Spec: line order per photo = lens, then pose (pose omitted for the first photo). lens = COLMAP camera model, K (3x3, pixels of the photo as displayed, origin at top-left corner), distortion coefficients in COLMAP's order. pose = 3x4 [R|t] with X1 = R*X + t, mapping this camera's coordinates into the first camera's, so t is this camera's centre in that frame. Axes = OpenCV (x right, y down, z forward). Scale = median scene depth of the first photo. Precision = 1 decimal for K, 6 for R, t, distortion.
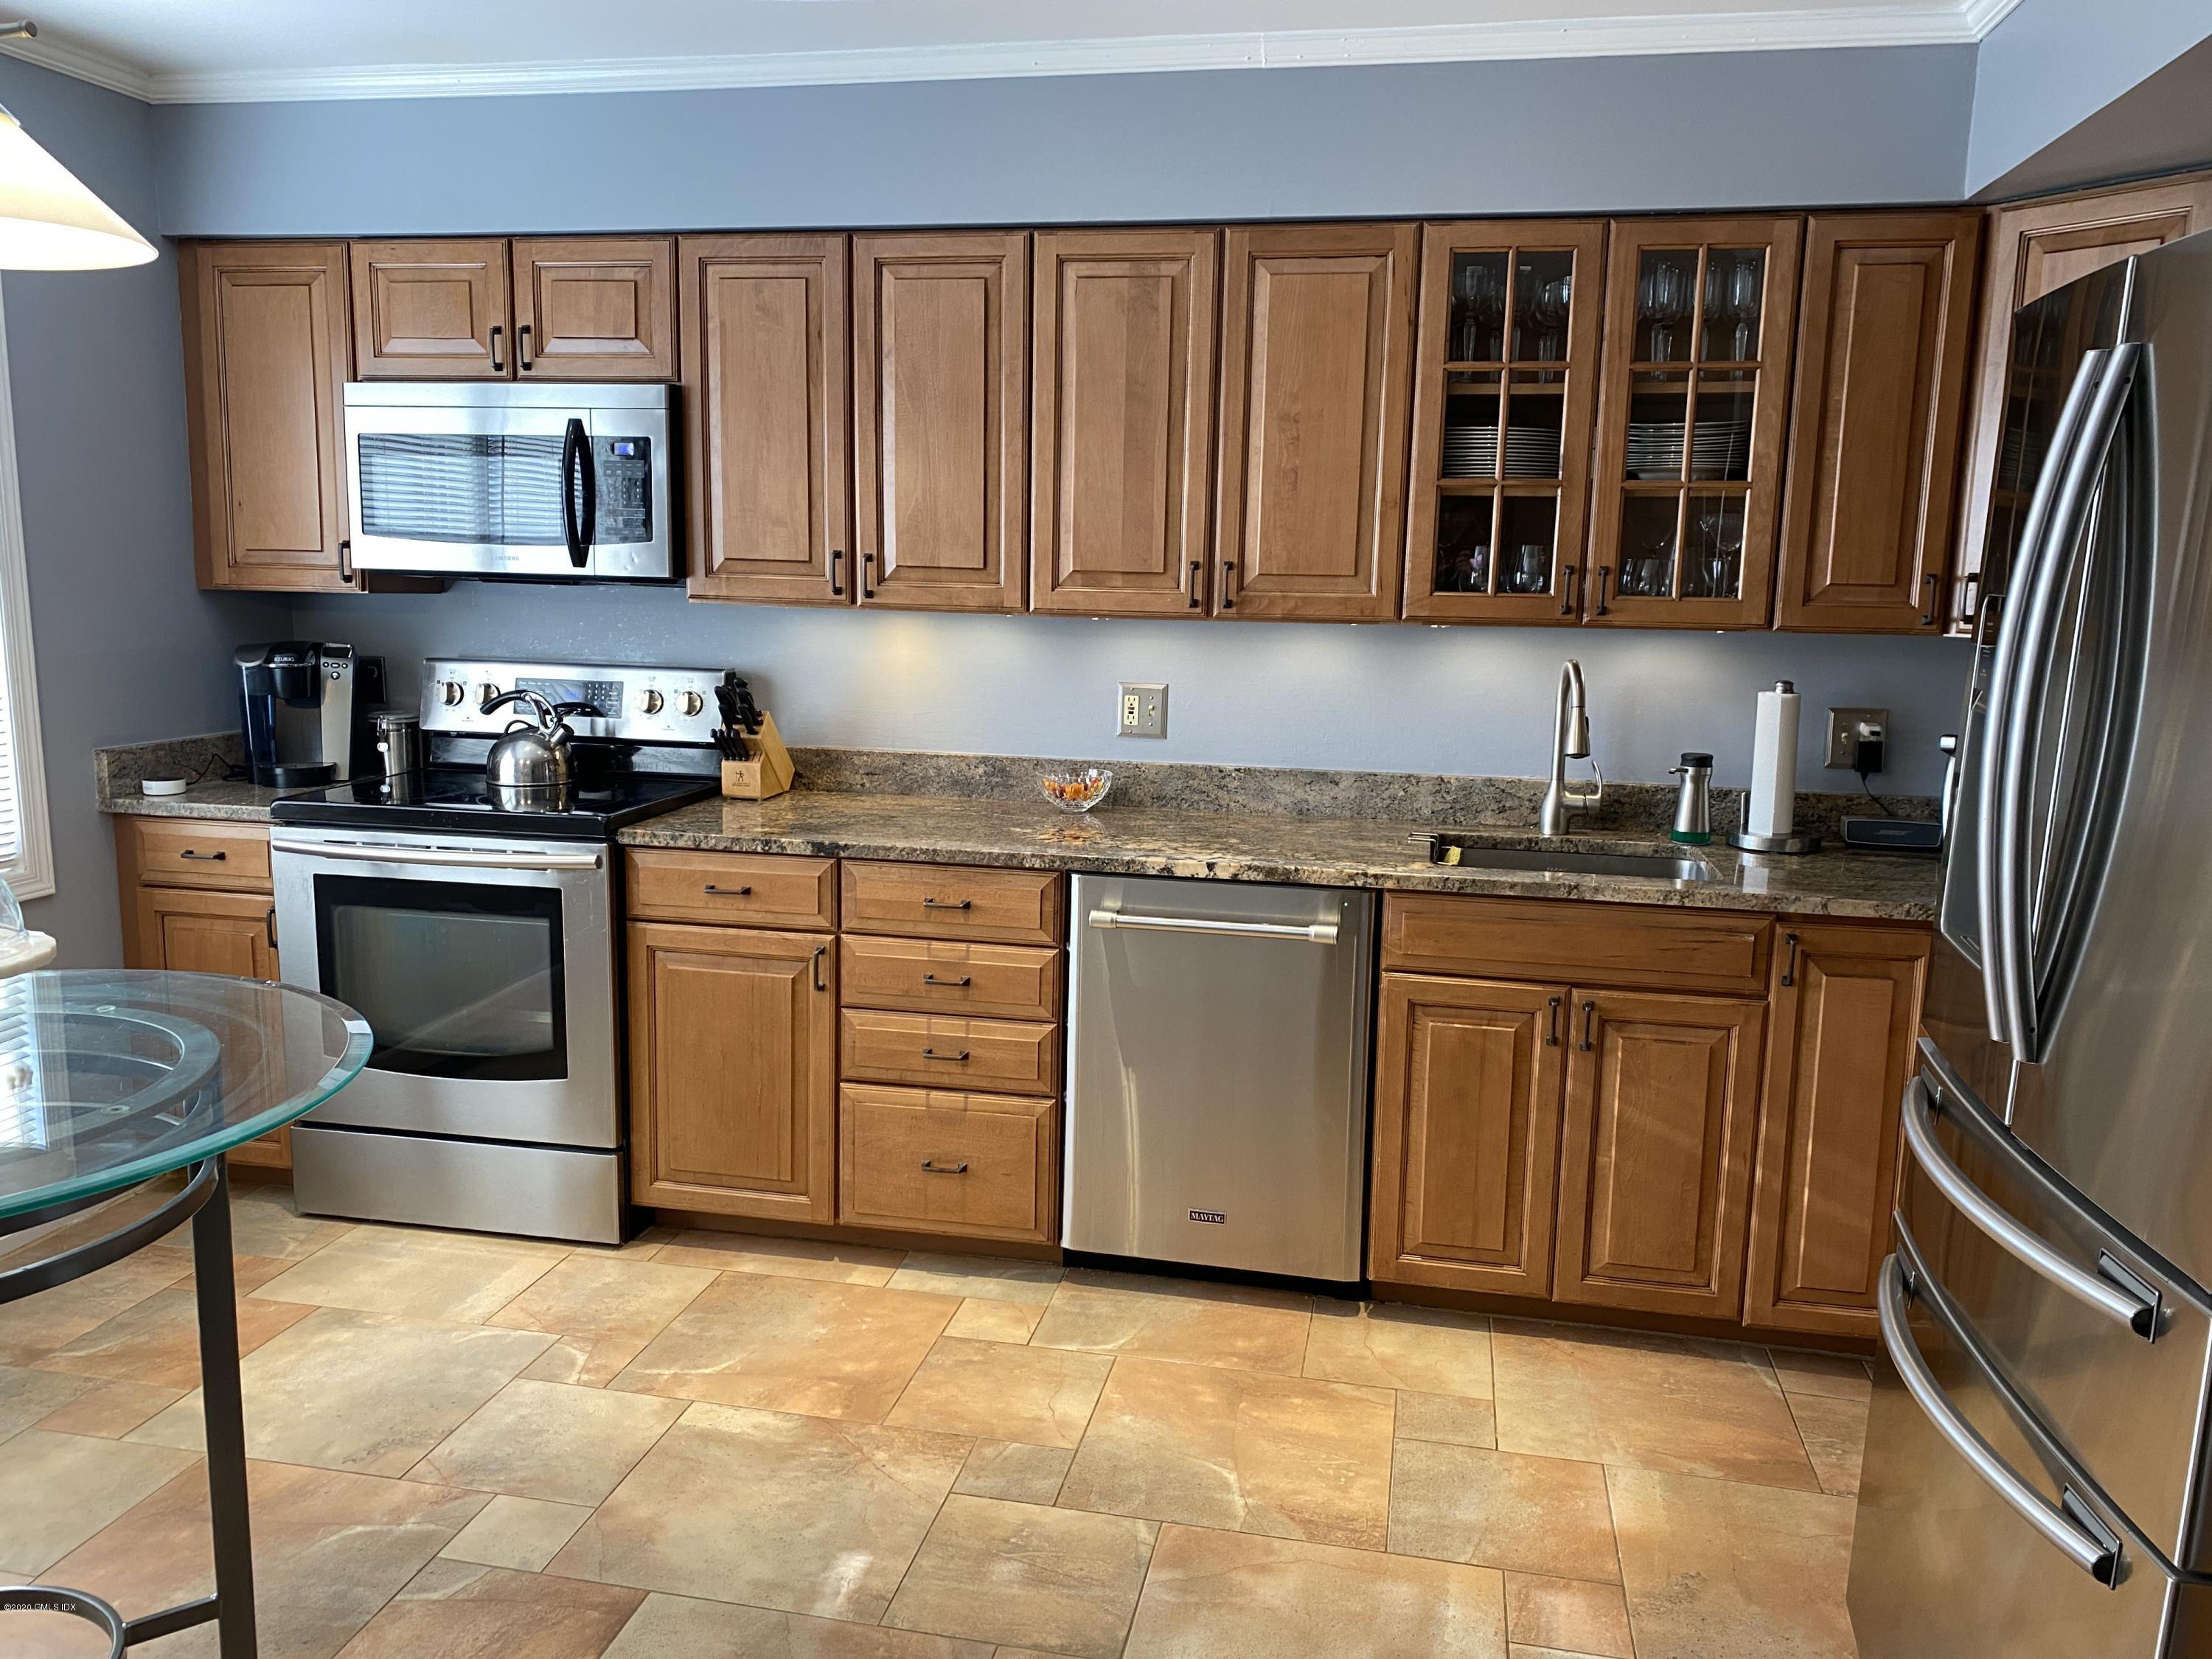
lens RADIAL K [[1682.4, 0, 1106.9], [0, 1682.4, 834.6], [0, 0, 1]] dist [0.033159, -0.046094]
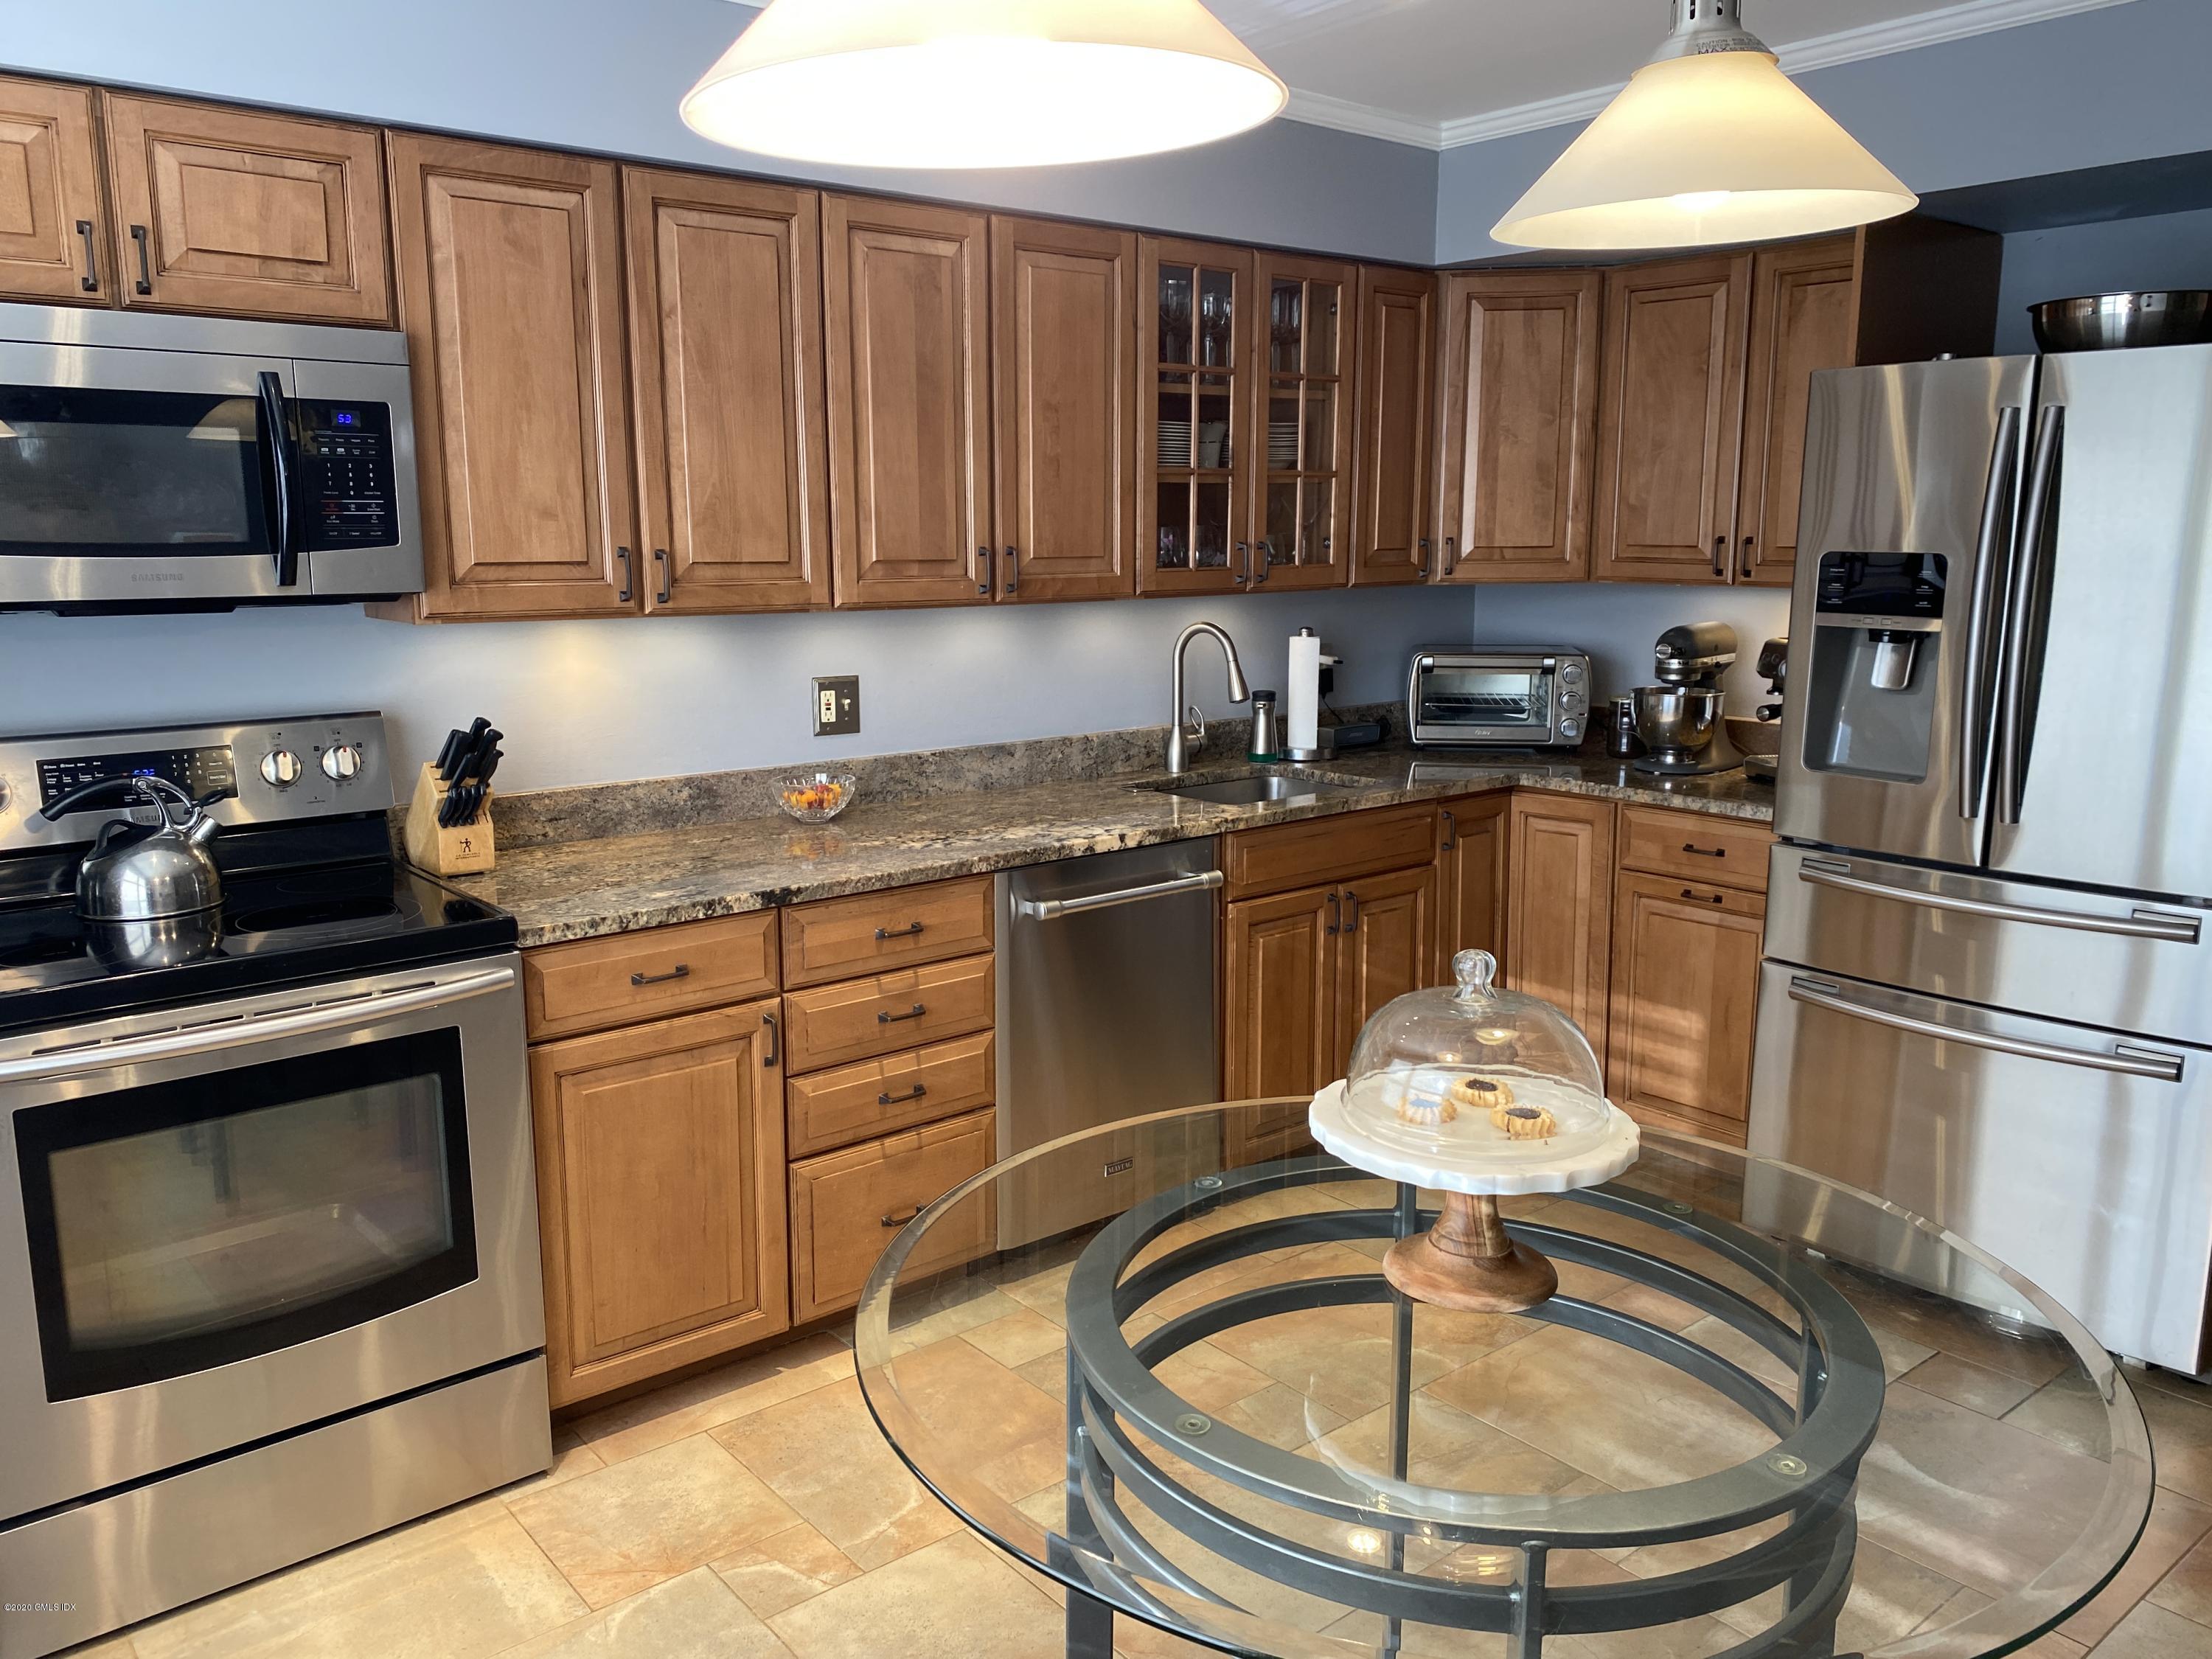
lens RADIAL K [[1682.4, 0, 1124.8], [0, 1682.4, 828.9], [0, 0, 1]] dist [0.033159, -0.046094]
pose [[0.620268, -0.162221, 0.767432, -0.679789], [0.143621, 0.985328, 0.092200, -0.076649], [-0.771130, 0.053031, 0.634466, 0.305206]]
